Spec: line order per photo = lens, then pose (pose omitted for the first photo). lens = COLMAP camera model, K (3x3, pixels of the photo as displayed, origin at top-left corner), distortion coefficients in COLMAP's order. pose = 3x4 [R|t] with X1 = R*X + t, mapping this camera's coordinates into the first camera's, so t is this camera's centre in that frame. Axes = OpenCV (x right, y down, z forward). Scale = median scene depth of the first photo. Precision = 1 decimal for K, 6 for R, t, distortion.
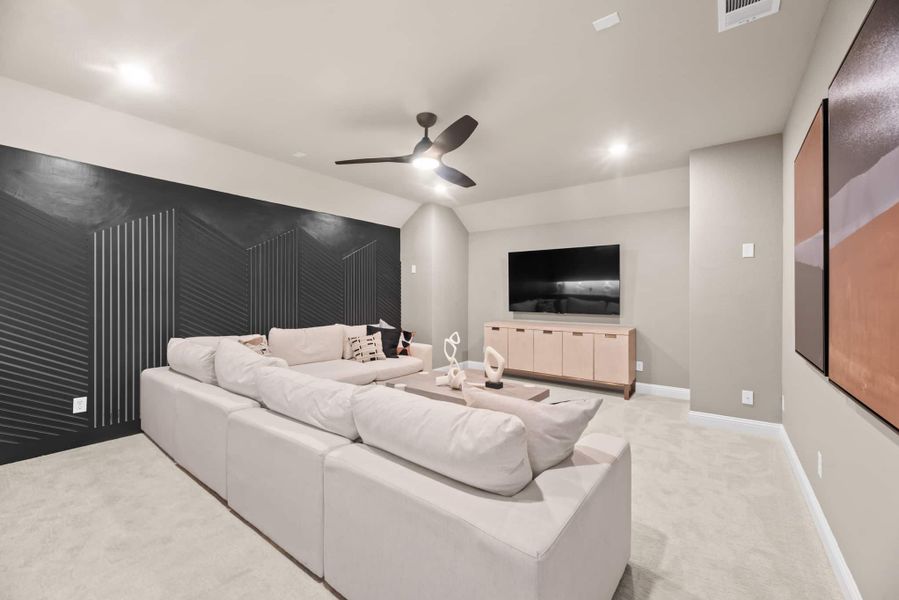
lens RADIAL K [[367.2, 0, 448.1], [0, 367.2, 299.0], [0, 0, 1]] dist [0.003209, 0.000369]
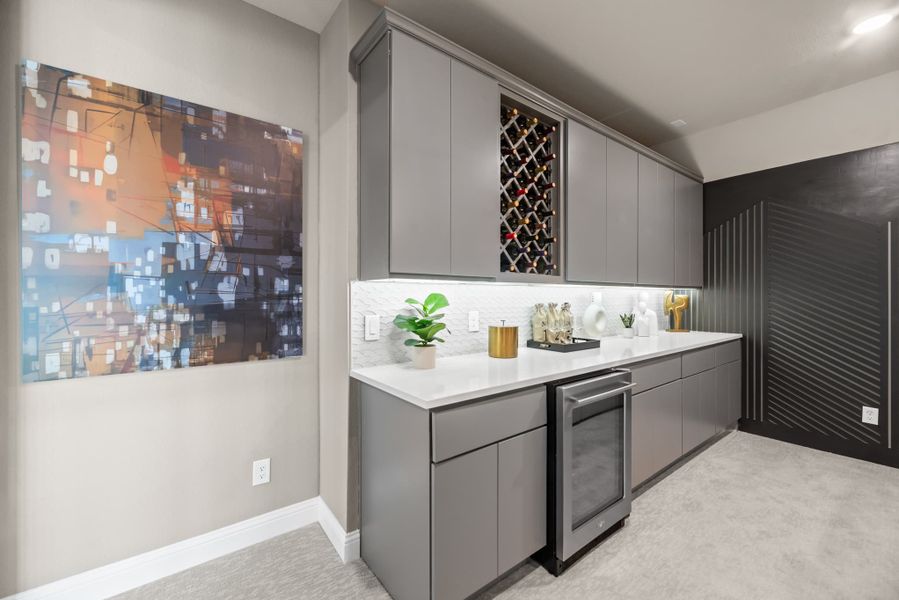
lens RADIAL K [[367.2, 0, 449.5], [0, 367.2, 299.0], [0, 0, 1]] dist [0.003209, 0.000369]
pose [[-0.266947, 0.003369, -0.963705, 0.193725], [0.001290, 0.999994, 0.003138, -0.004541], [0.963710, -0.000406, -0.266950, 0.304796]]
